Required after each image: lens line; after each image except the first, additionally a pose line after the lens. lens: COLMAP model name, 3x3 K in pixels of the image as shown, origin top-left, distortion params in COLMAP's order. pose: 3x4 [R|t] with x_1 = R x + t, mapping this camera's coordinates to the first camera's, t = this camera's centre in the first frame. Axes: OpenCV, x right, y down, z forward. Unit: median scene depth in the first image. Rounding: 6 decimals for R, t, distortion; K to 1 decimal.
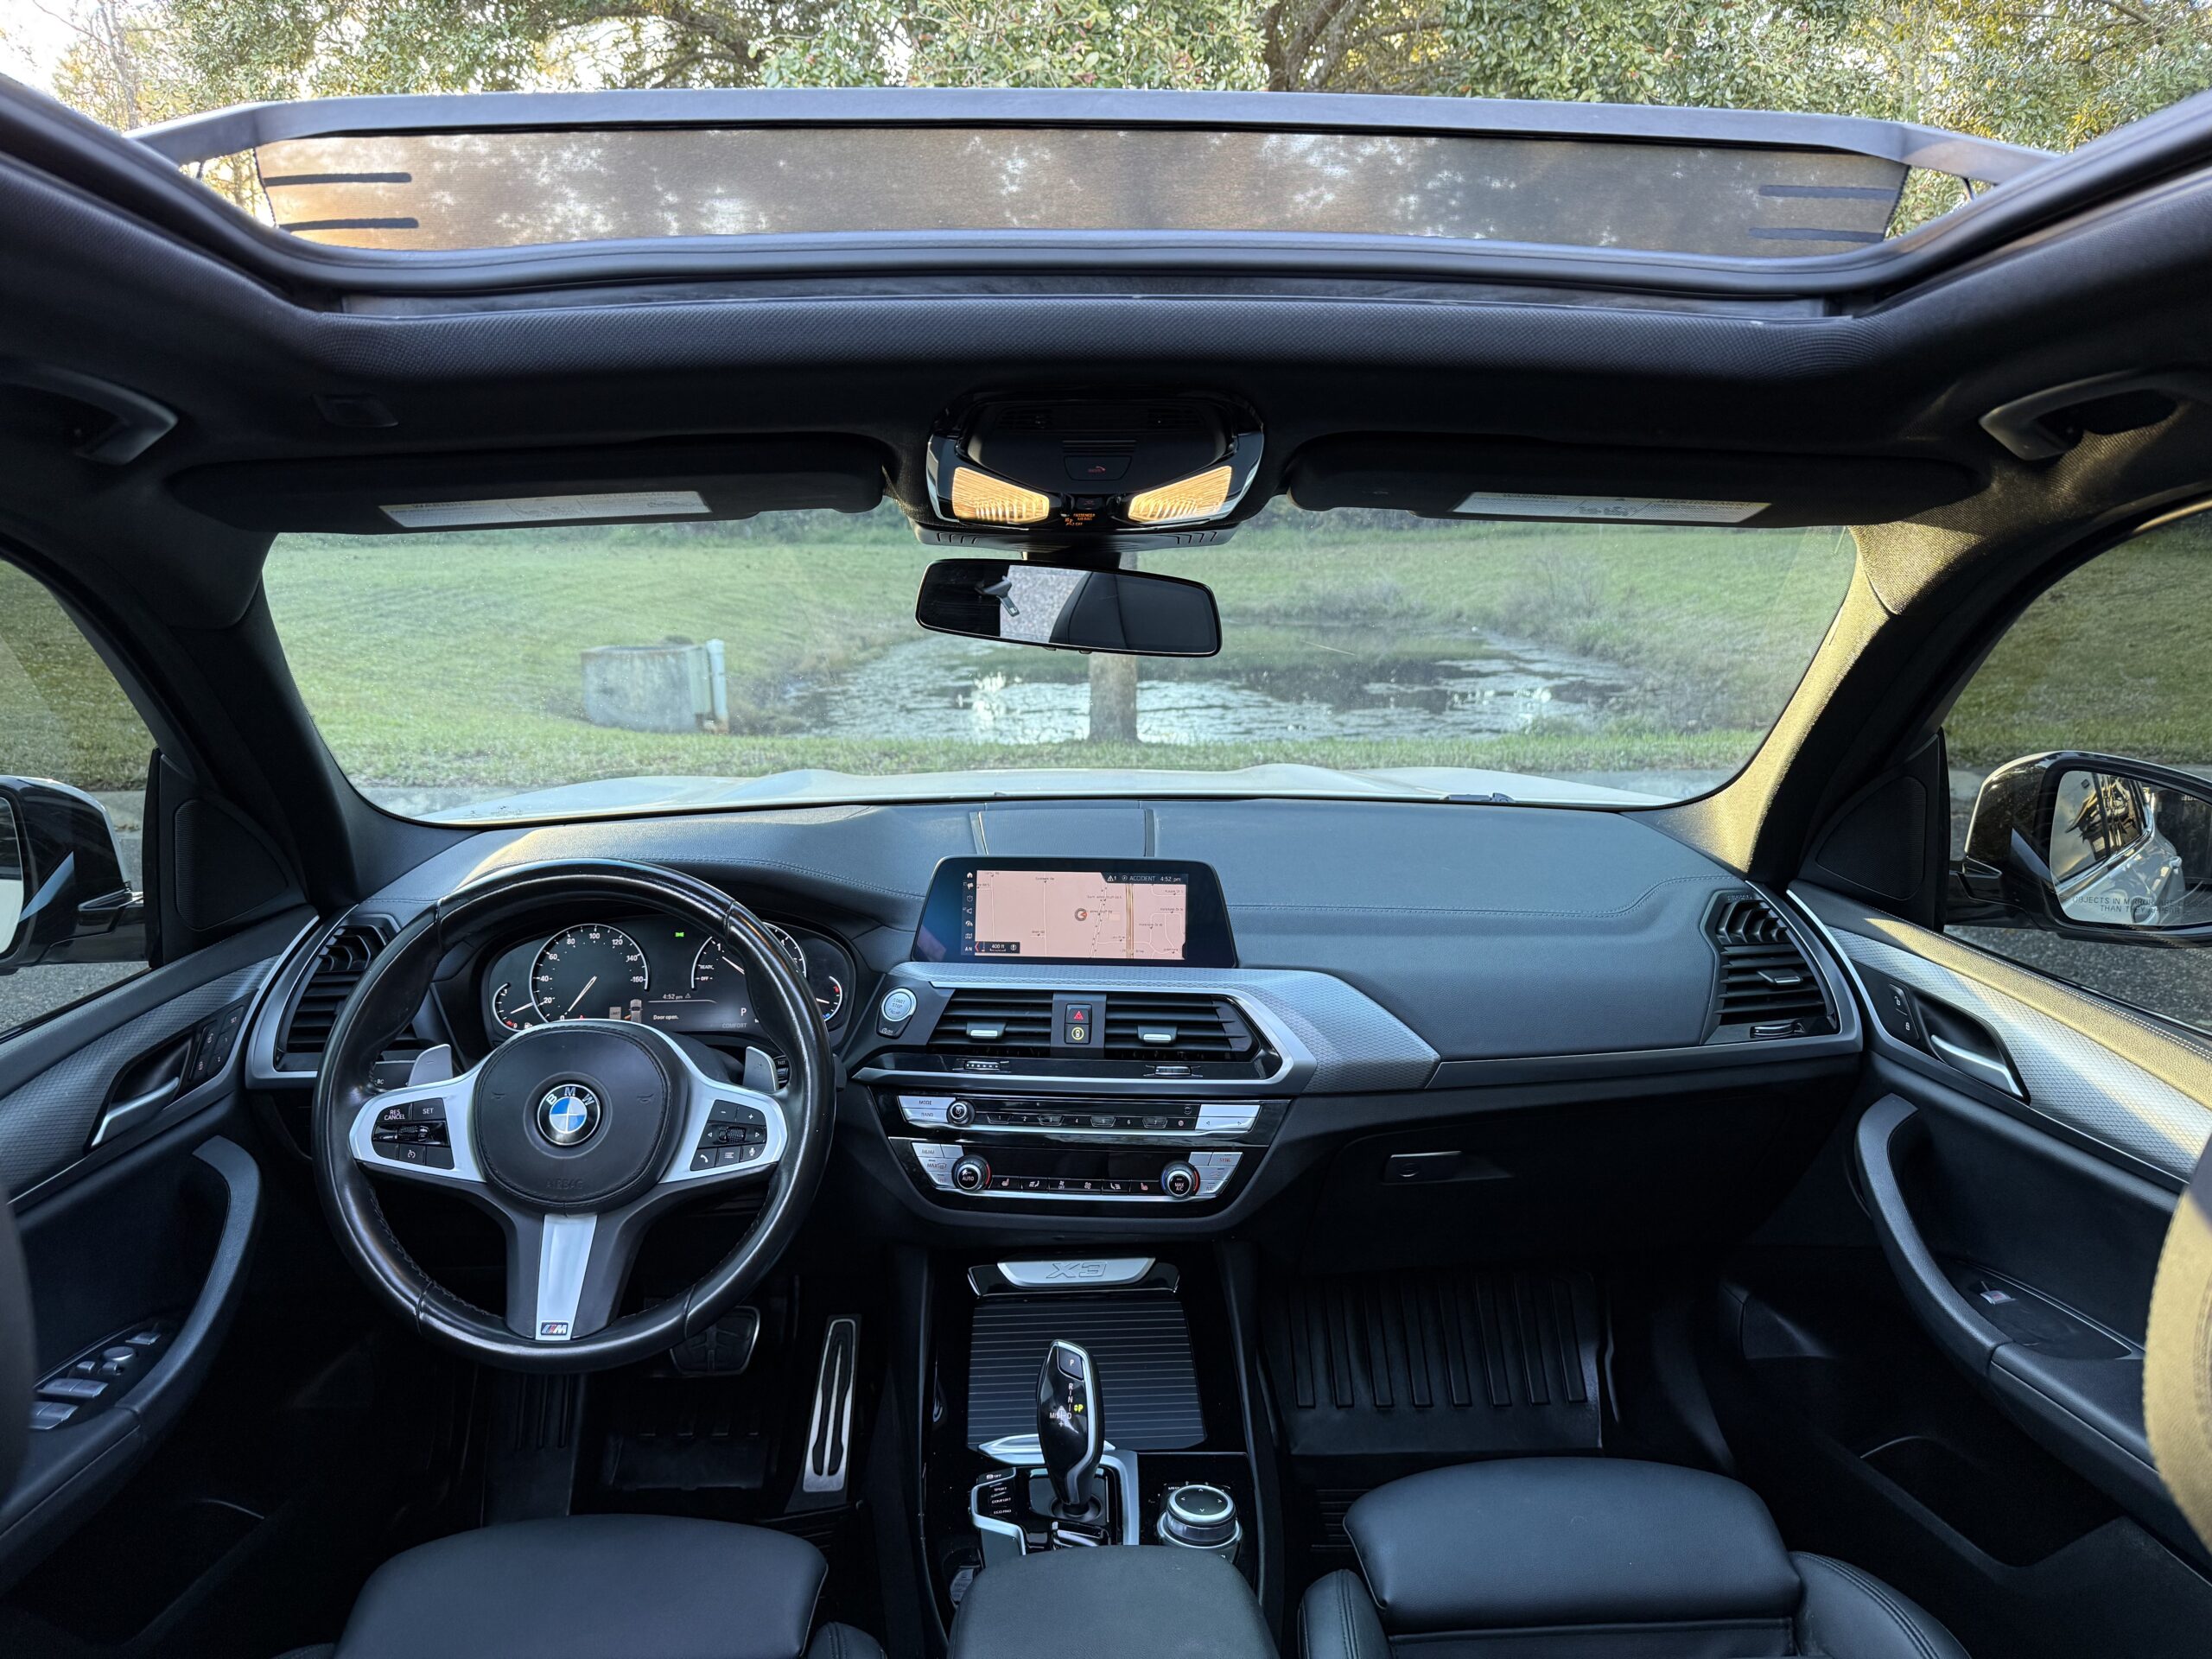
lens RADIAL K [[1566.4, 0, 1112.0], [0, 1566.4, 822.6], [0, 0, 1]] dist [0.028964, -0.037190]
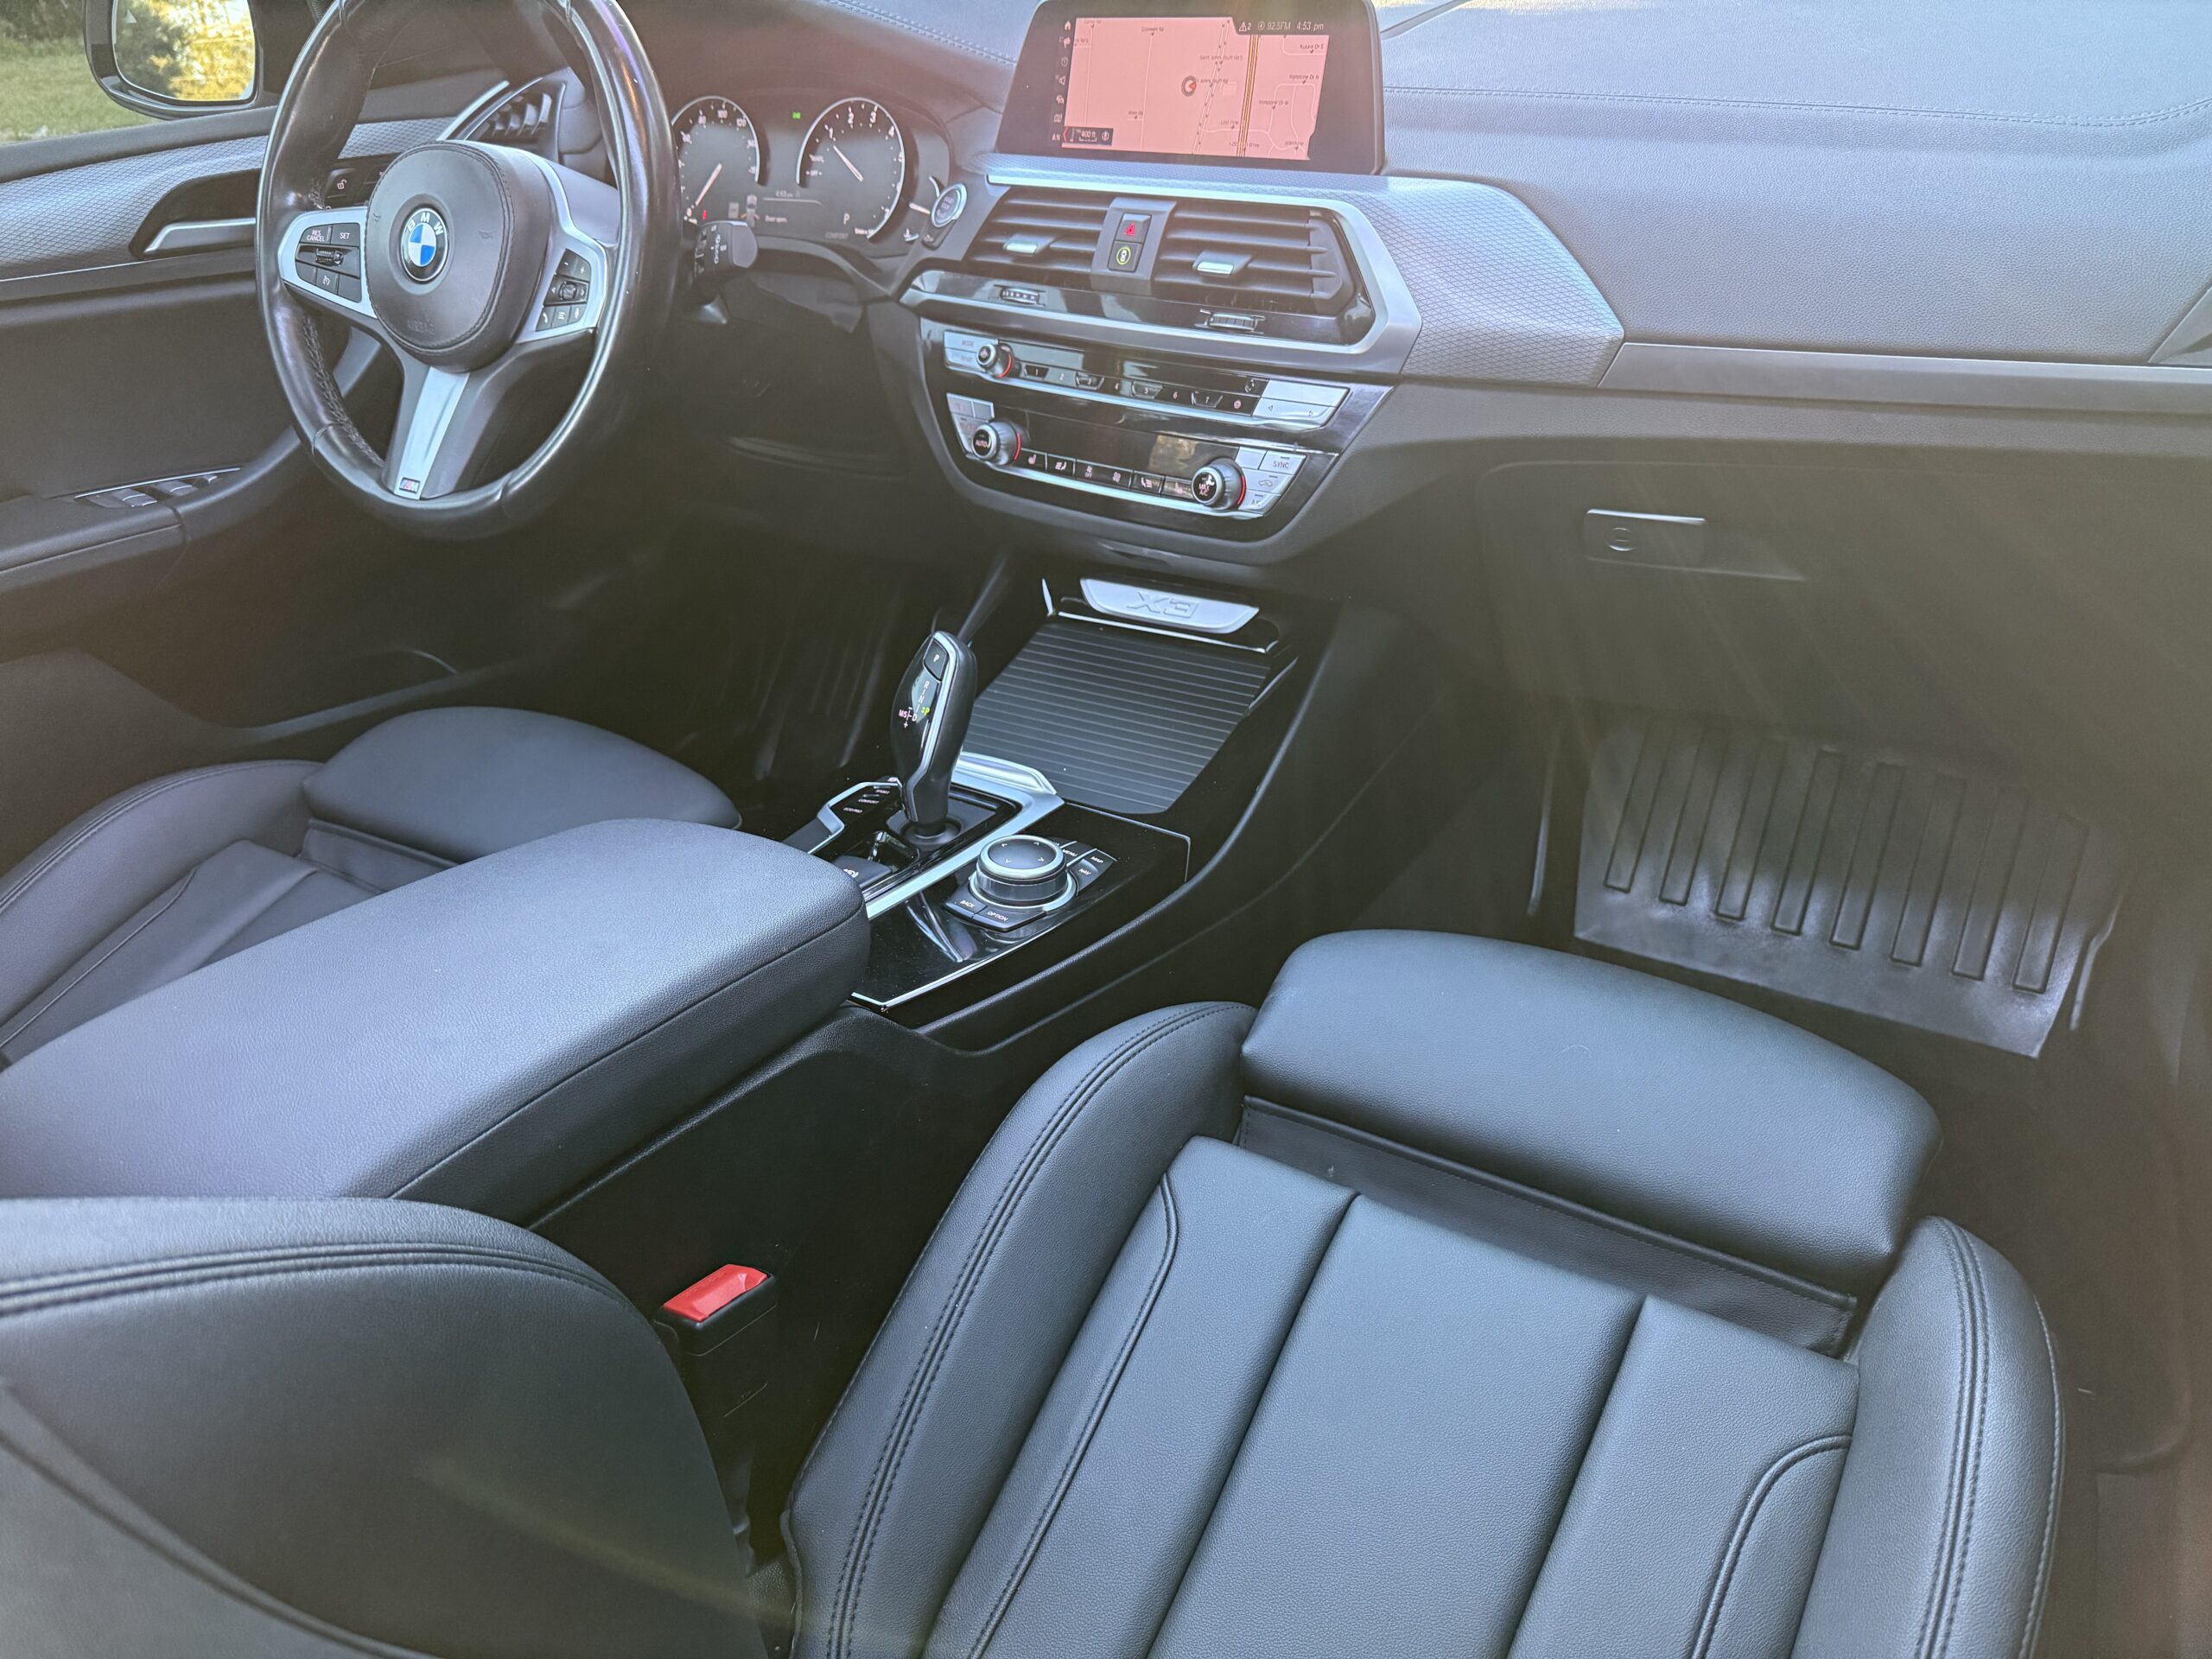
lens RADIAL K [[1566.4, 0, 1116.1], [0, 1566.4, 847.7], [0, 0, 1]] dist [0.028964, -0.037190]
pose [[0.825648, 0.252596, -0.504480, 0.401746], [-0.065945, 0.931253, 0.358356, 0.129413], [0.560318, -0.262608, 0.785545, 0.363605]]
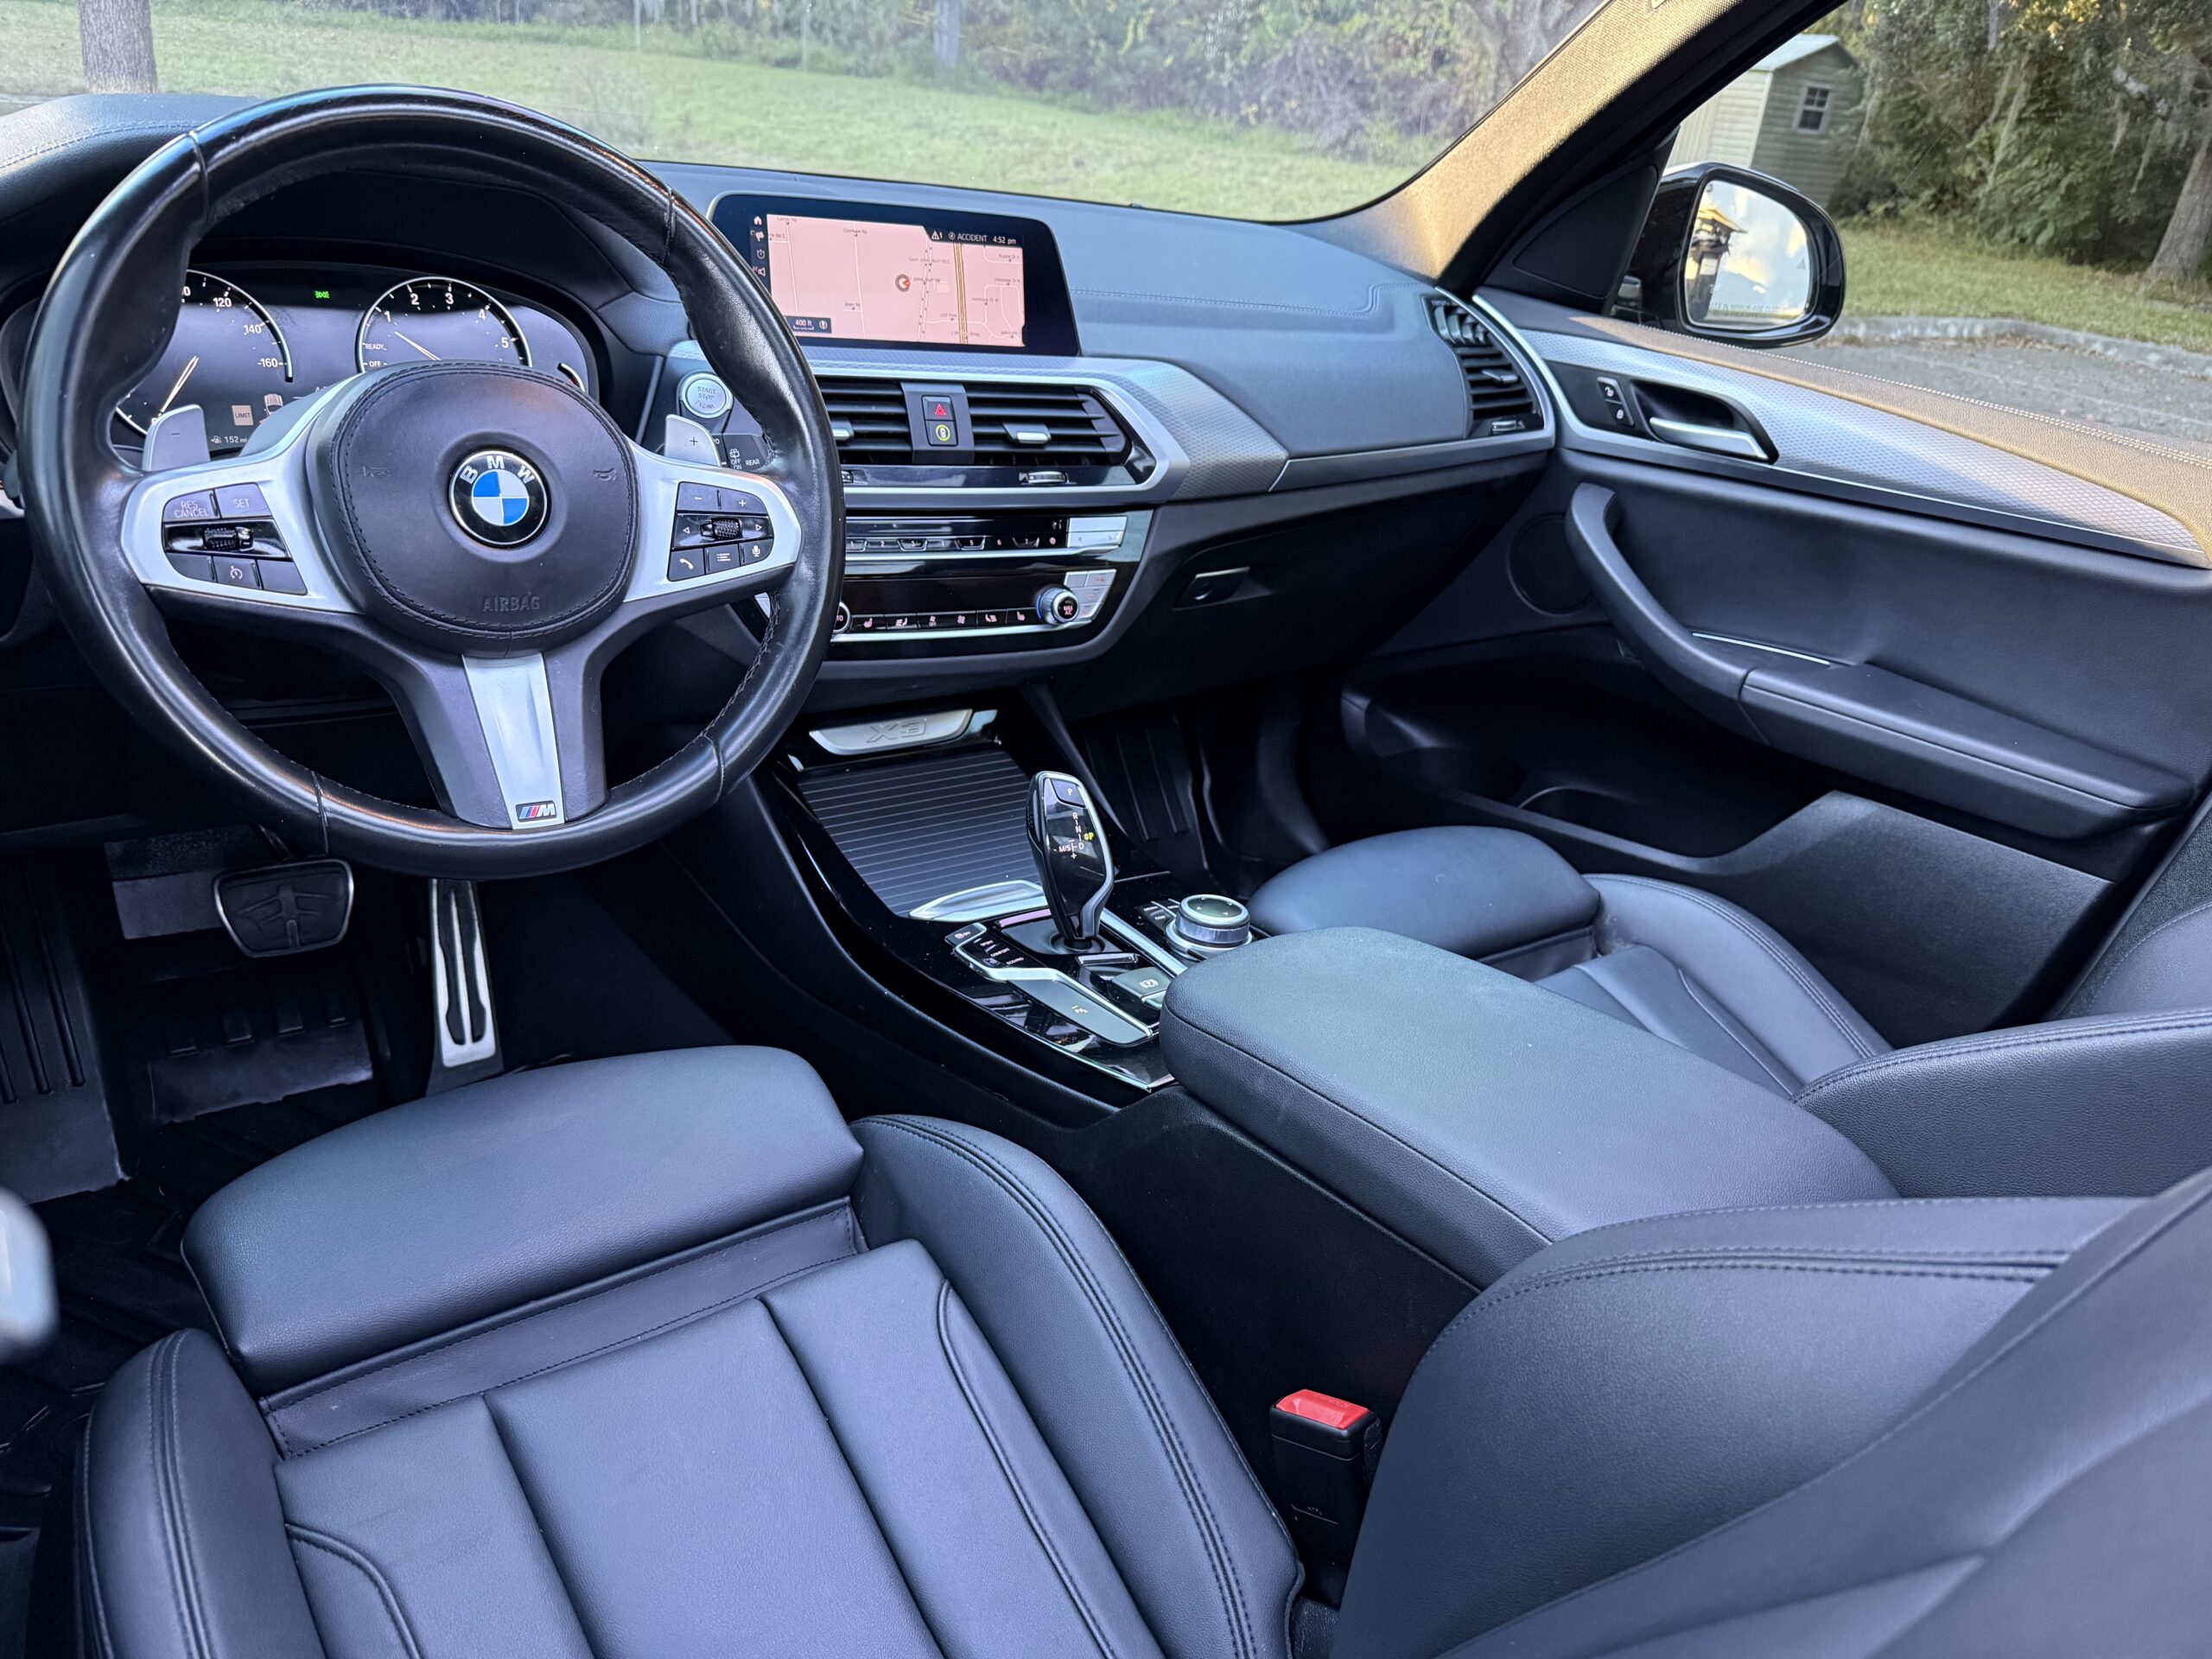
lens RADIAL K [[1566.4, 0, 1102.5], [0, 1566.4, 846.6], [0, 0, 1]] dist [0.028964, -0.037190]
pose [[0.837527, -0.146596, 0.526362, -0.409485], [-0.007268, 0.960262, 0.279004, 0.113647], [-0.546347, -0.237499, 0.803181, 0.248865]]
